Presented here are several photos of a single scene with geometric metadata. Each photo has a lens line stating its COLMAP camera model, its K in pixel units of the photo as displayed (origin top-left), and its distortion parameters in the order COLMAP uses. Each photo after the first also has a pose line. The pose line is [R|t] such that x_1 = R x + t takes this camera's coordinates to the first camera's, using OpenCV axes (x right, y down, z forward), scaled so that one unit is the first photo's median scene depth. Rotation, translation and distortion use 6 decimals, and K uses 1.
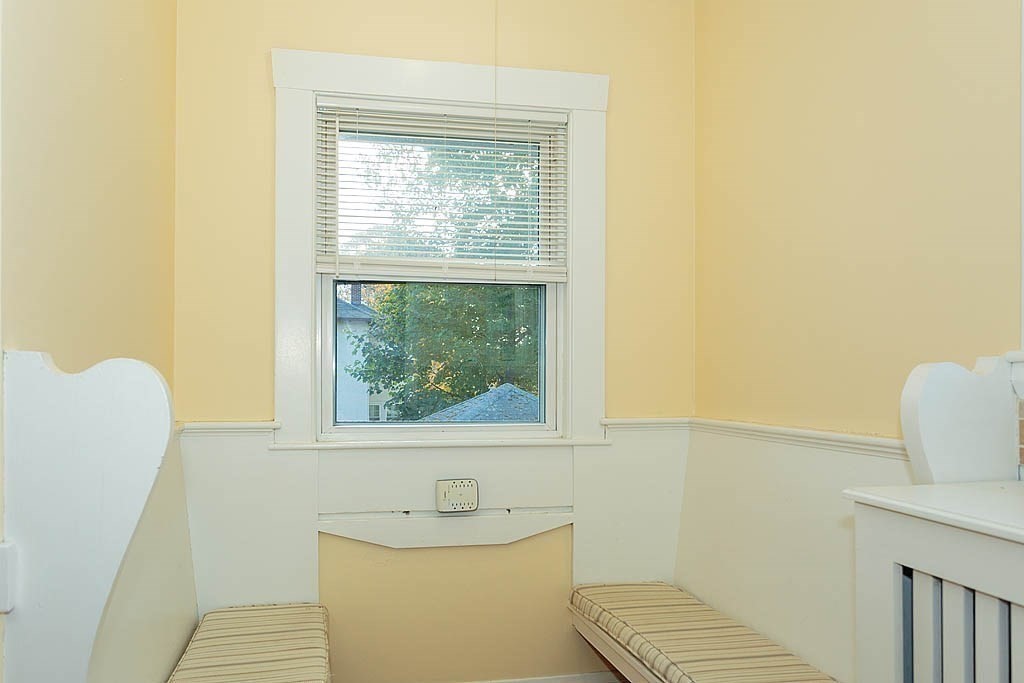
lens RADIAL K [[754.7, 0, 467.4], [0, 754.7, 378.7], [0, 0, 1]] dist [-0.021155, 0.000551]
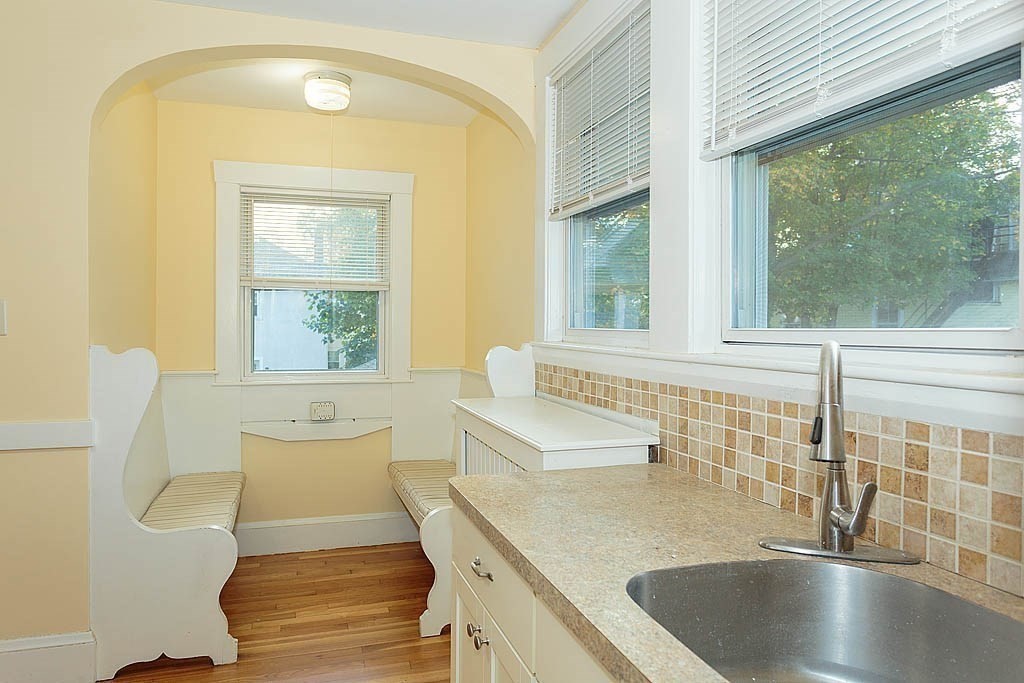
lens RADIAL K [[698.7, 0, 512.7], [0, 698.7, 336.6], [0, 0, 1]] dist [-0.005350, 0.000790]
pose [[0.994050, 0.001816, 0.108907, 0.241873], [-0.003666, 0.999852, 0.016789, -0.049116], [-0.108861, -0.017088, 0.993910, -0.659006]]
